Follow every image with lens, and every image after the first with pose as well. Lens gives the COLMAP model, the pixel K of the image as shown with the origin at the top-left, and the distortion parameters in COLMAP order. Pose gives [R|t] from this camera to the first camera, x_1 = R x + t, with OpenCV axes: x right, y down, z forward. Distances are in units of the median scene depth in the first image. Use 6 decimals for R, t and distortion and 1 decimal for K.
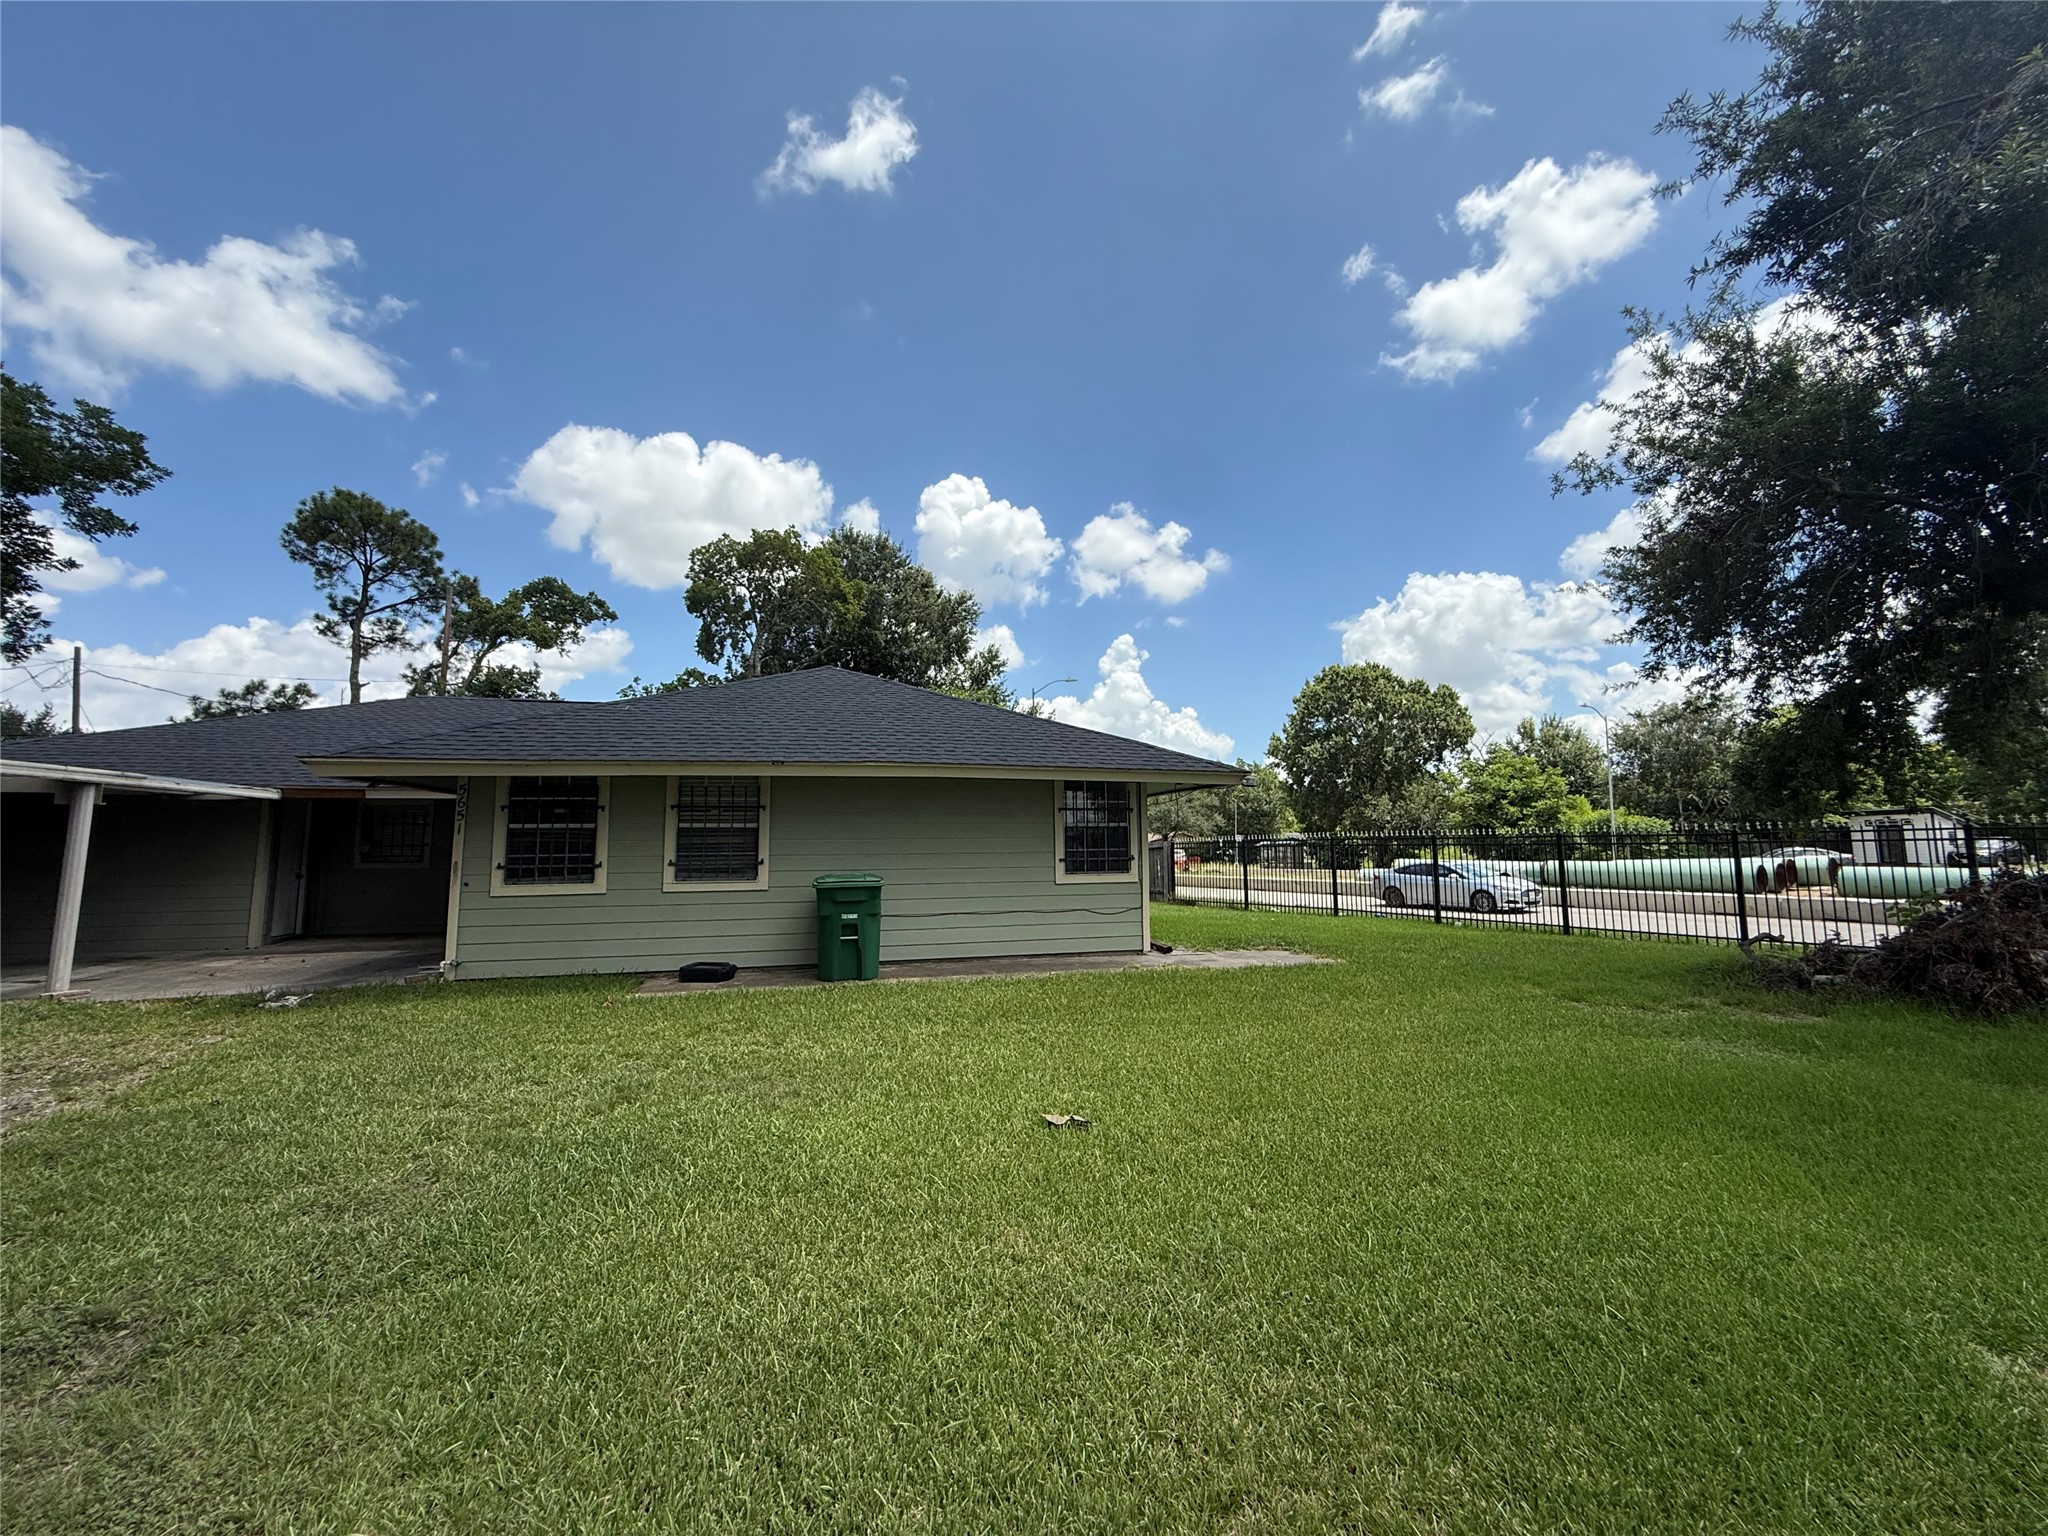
lens RADIAL K [[814.6, 0, 1019.7], [0, 814.6, 769.9], [0, 0, 1]] dist [-0.001658, 0.000049]
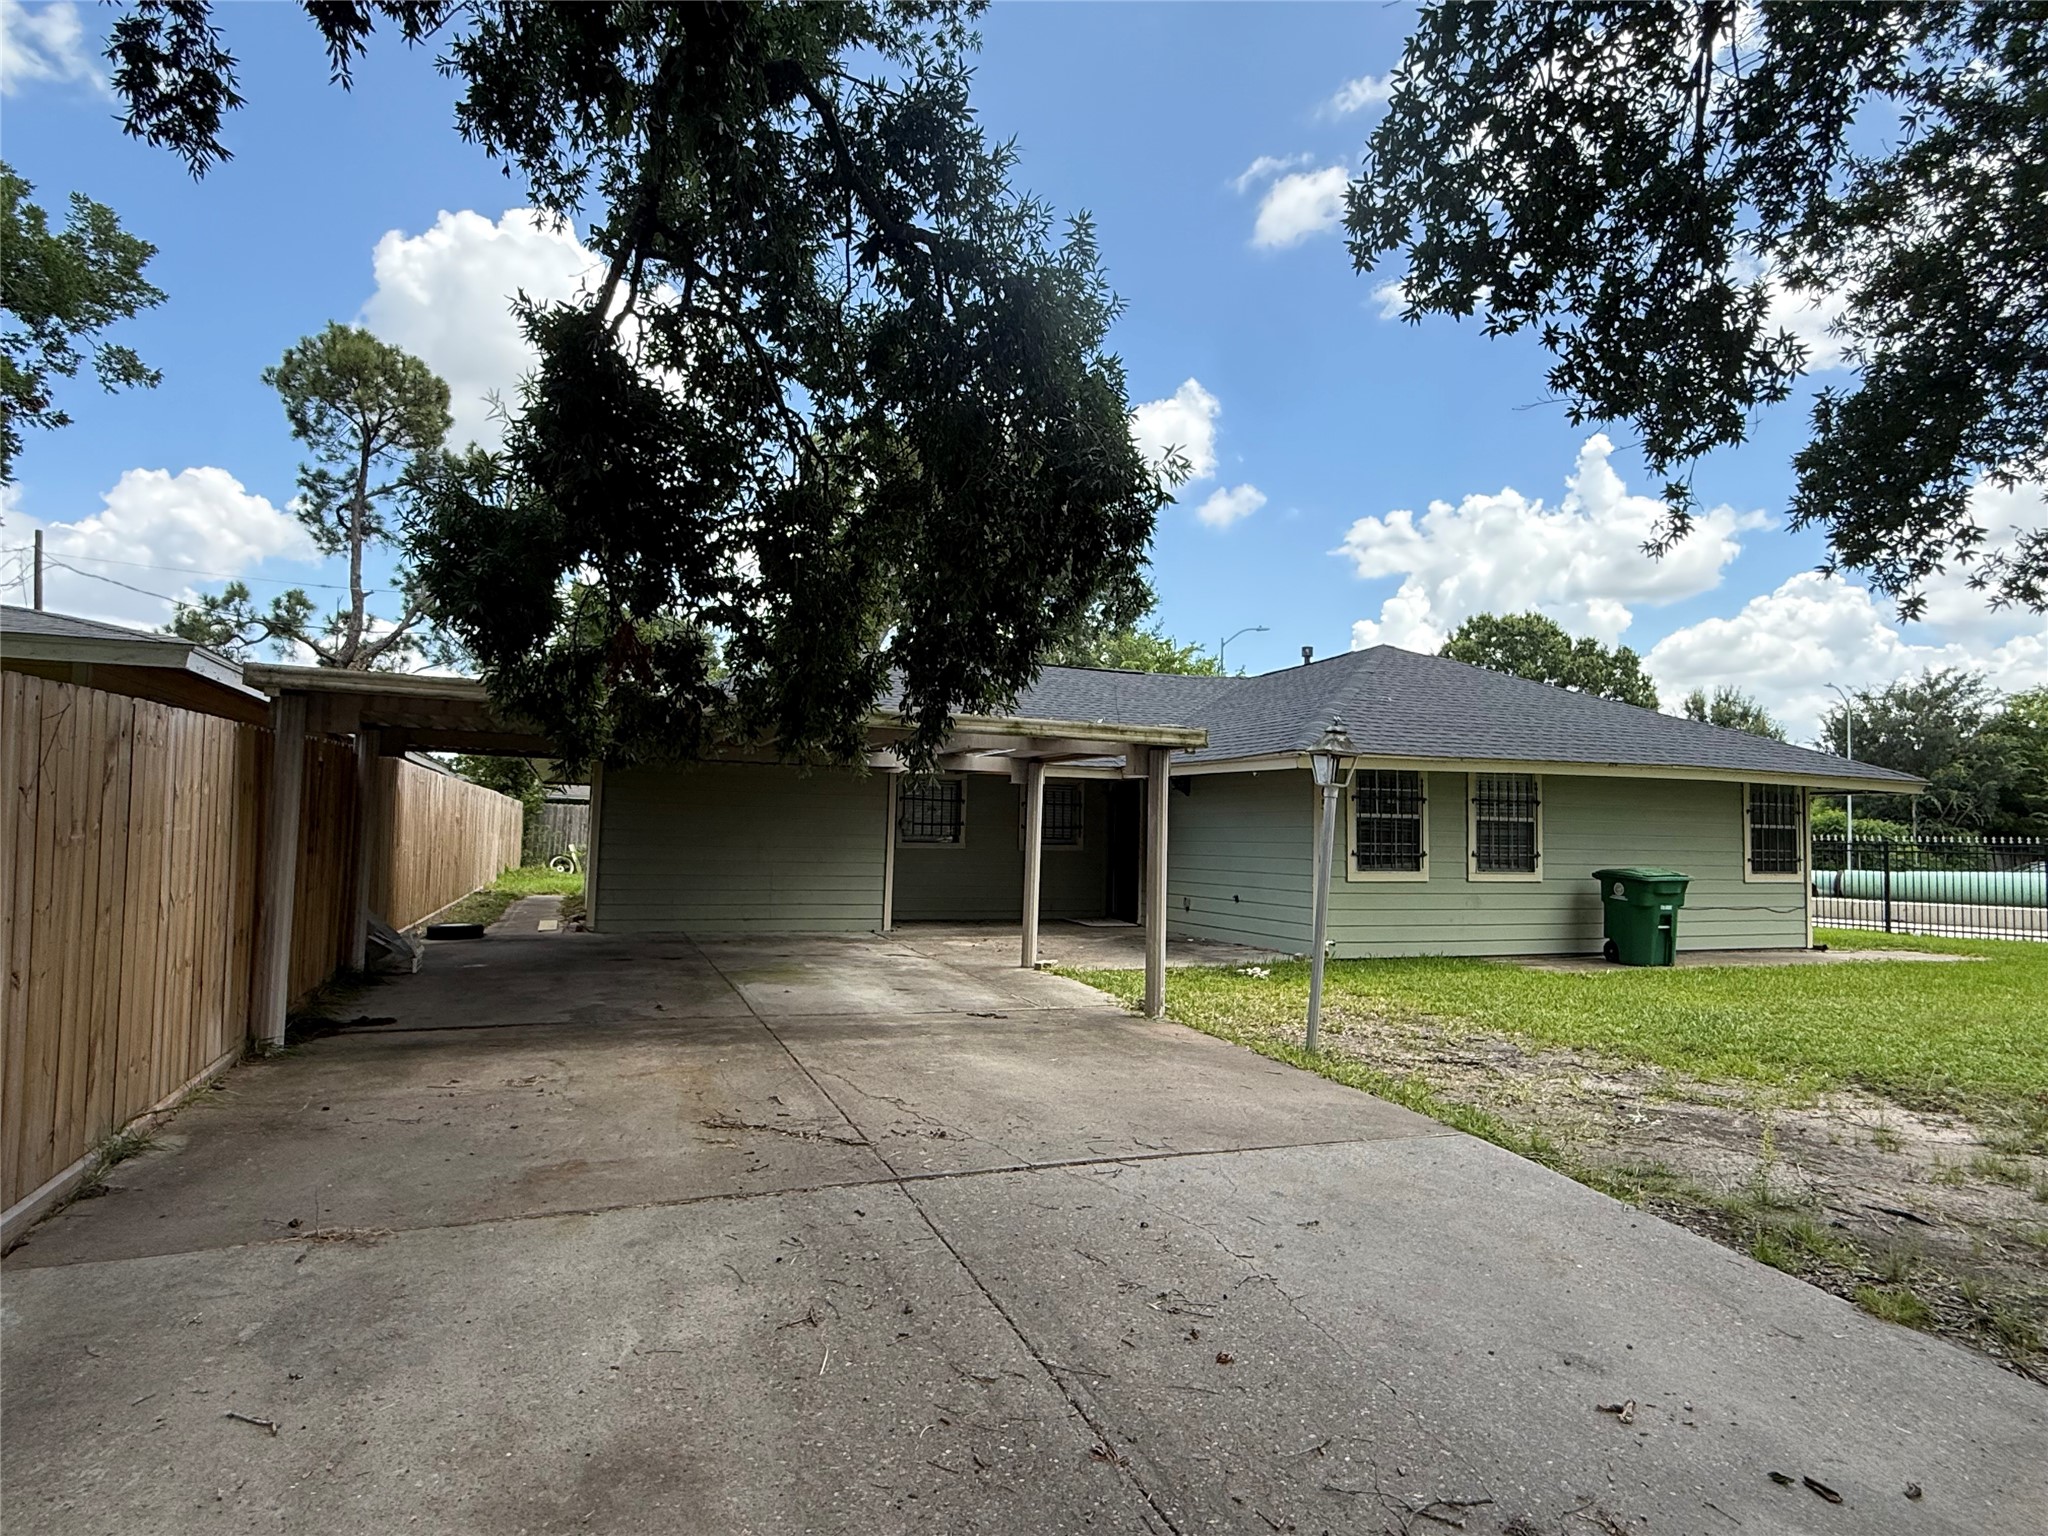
lens RADIAL K [[1141.6, 0, 1029.5], [0, 1141.6, 772.6], [0, 0, 1]] dist [0.006133, -0.001258]
pose [[0.994006, 0.034298, 0.103807, -0.411584], [-0.038681, 0.998430, 0.040511, -0.010225], [-0.102255, -0.044283, 0.993772, -0.144497]]
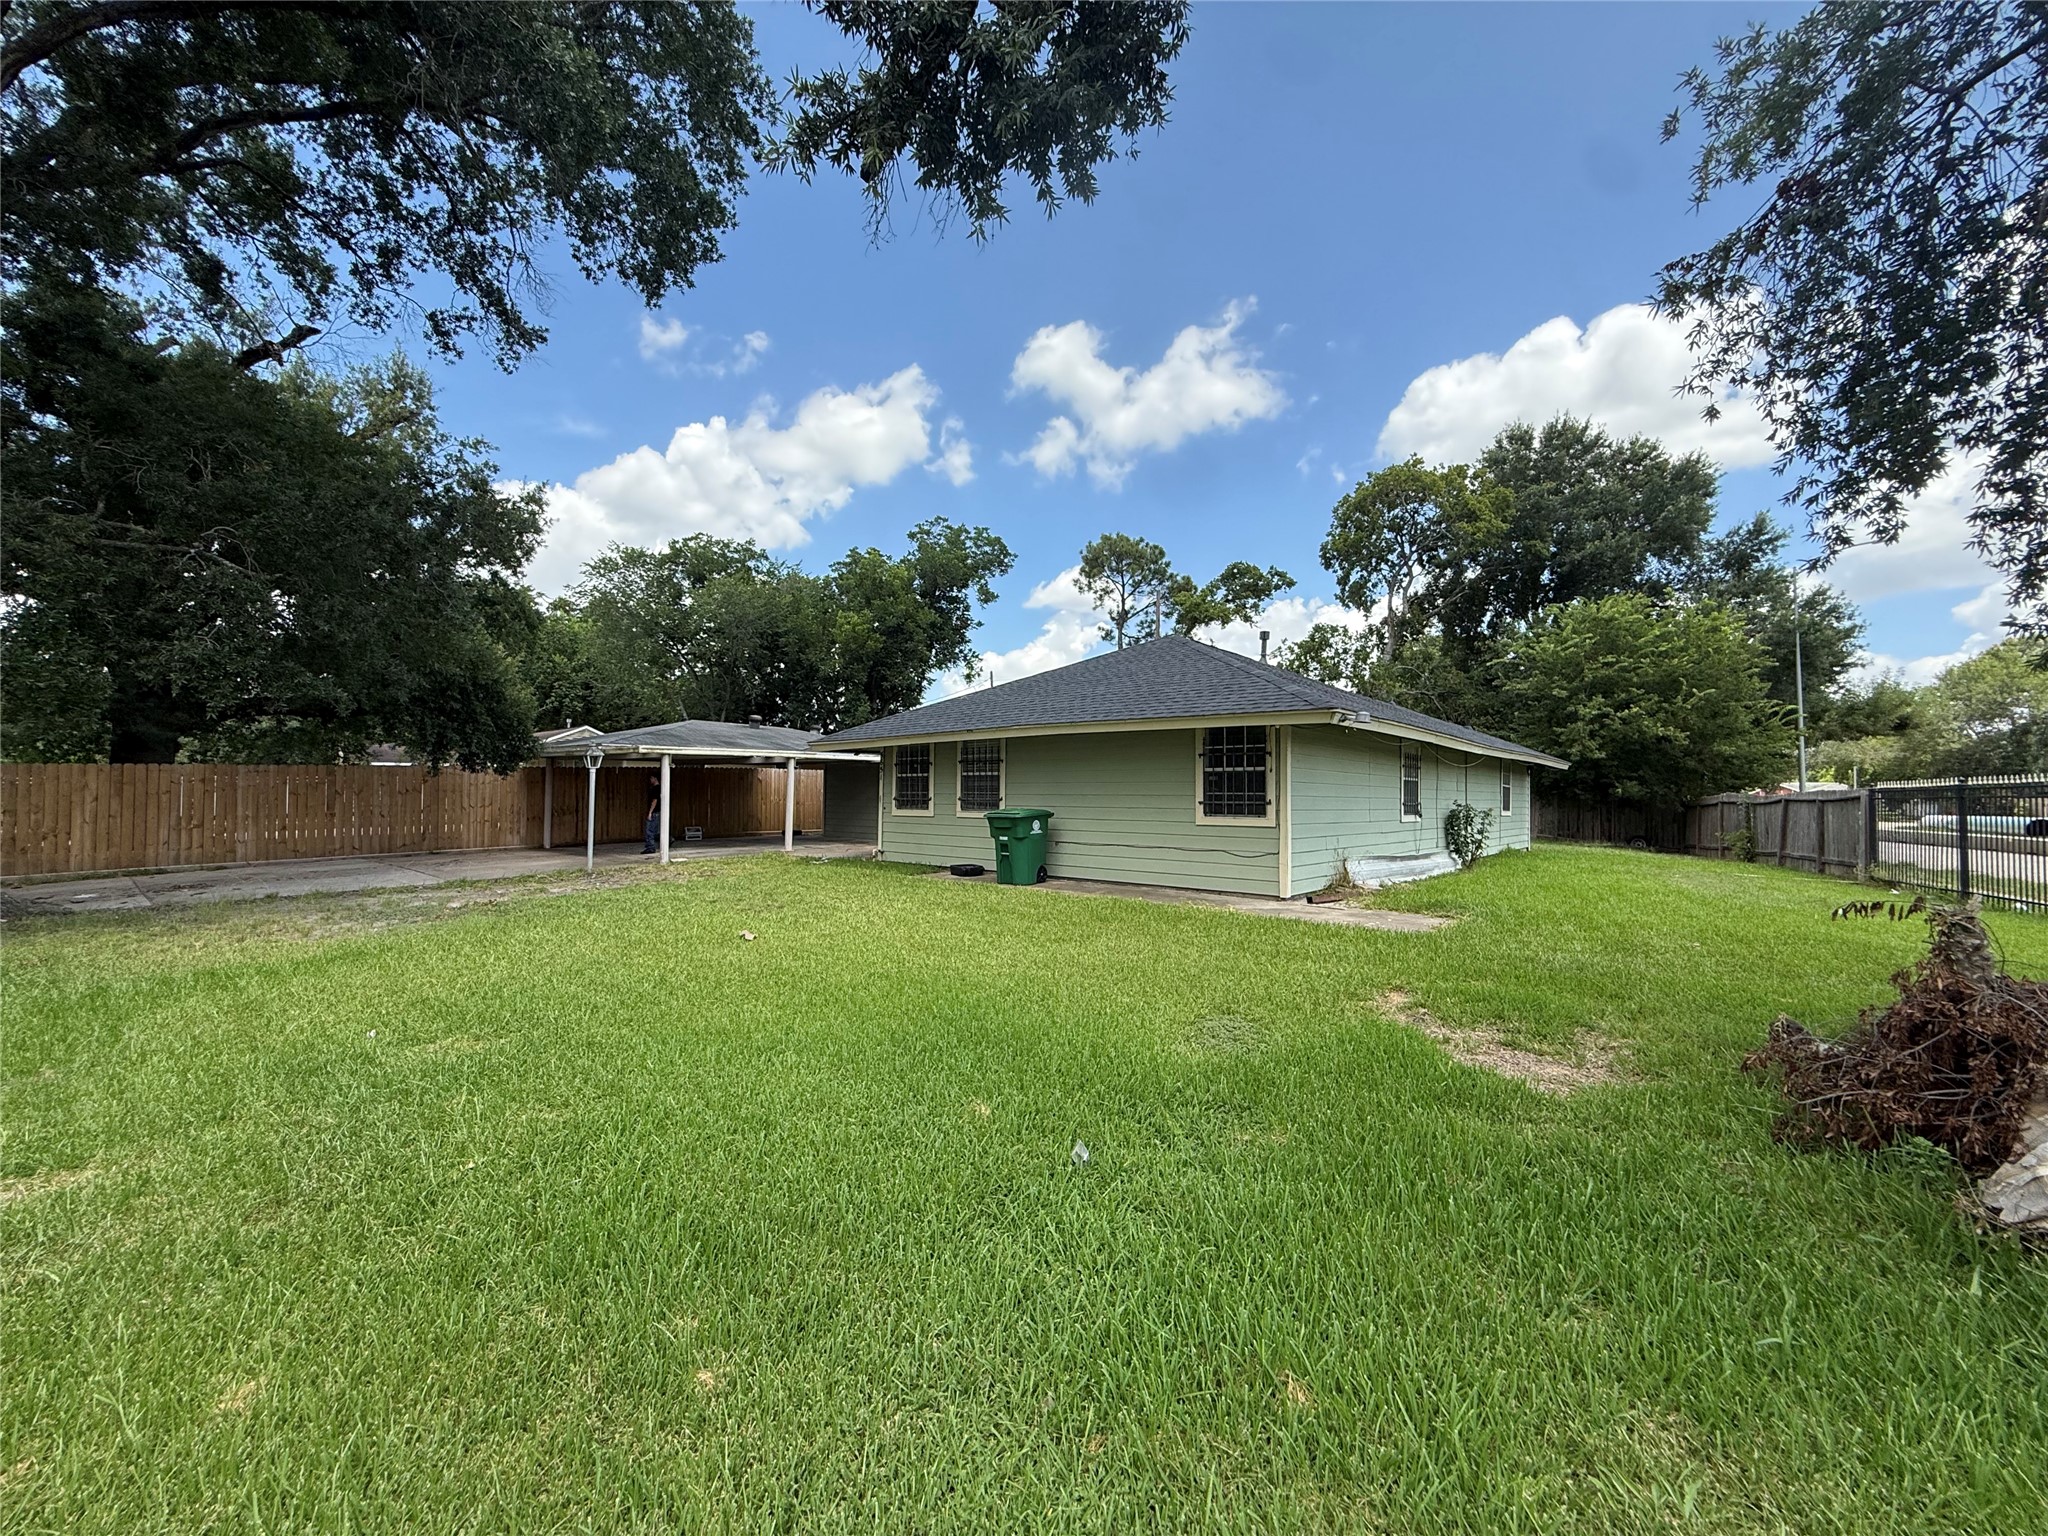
lens RADIAL K [[814.6, 0, 1035.4], [0, 814.6, 759.4], [0, 0, 1]] dist [-0.001658, 0.000049]
pose [[0.568684, -0.023197, -0.822229, 0.323917], [0.070789, 0.997274, 0.020825, 0.006881], [0.819505, -0.070047, 0.568775, 0.090000]]
